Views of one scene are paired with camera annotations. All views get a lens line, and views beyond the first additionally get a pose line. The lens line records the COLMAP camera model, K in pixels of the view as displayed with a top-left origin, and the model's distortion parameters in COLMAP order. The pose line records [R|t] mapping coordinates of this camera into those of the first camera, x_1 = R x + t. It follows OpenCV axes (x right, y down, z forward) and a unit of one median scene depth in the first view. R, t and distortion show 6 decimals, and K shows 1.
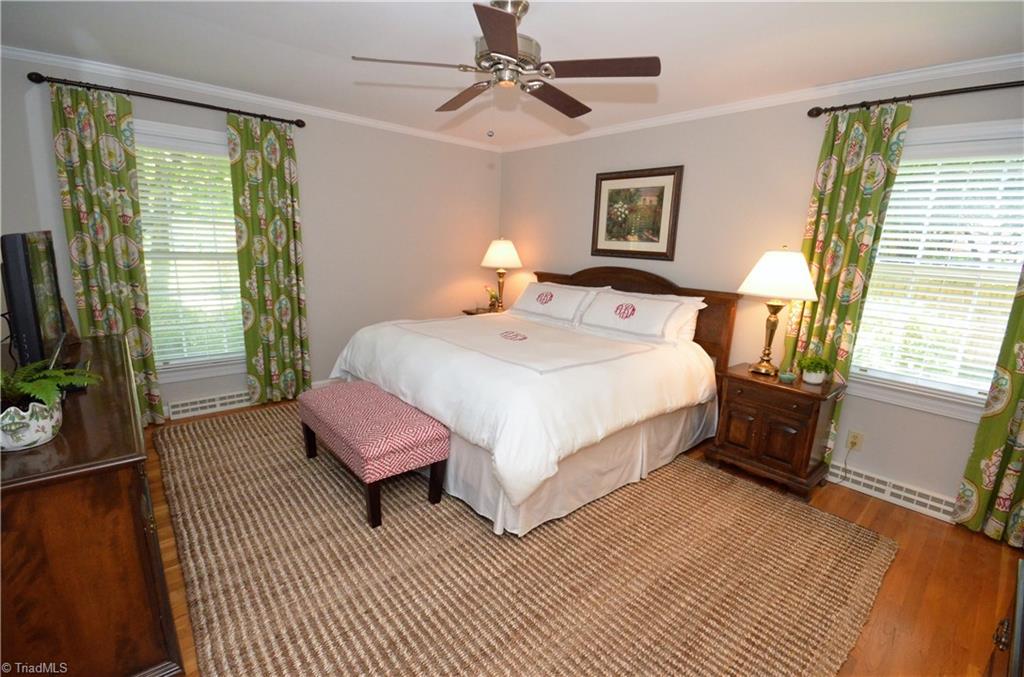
lens RADIAL K [[452.1, 0, 517.9], [0, 452.1, 343.2], [0, 0, 1]] dist [-0.005092, -0.004375]
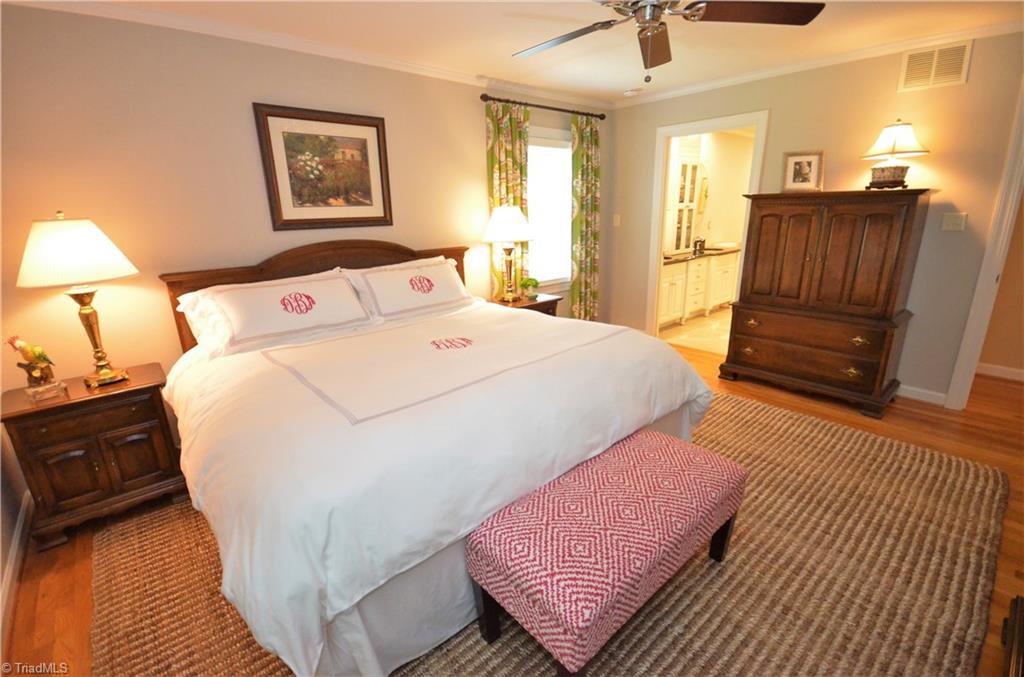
lens RADIAL K [[452.1, 0, 515.6], [0, 452.1, 336.1], [0, 0, 1]] dist [-0.005092, -0.004375]
pose [[-0.008291, -0.307765, 0.951426, -0.572425], [0.249841, 0.920646, 0.299985, -0.178045], [-0.968251, 0.240192, 0.069259, 0.711432]]
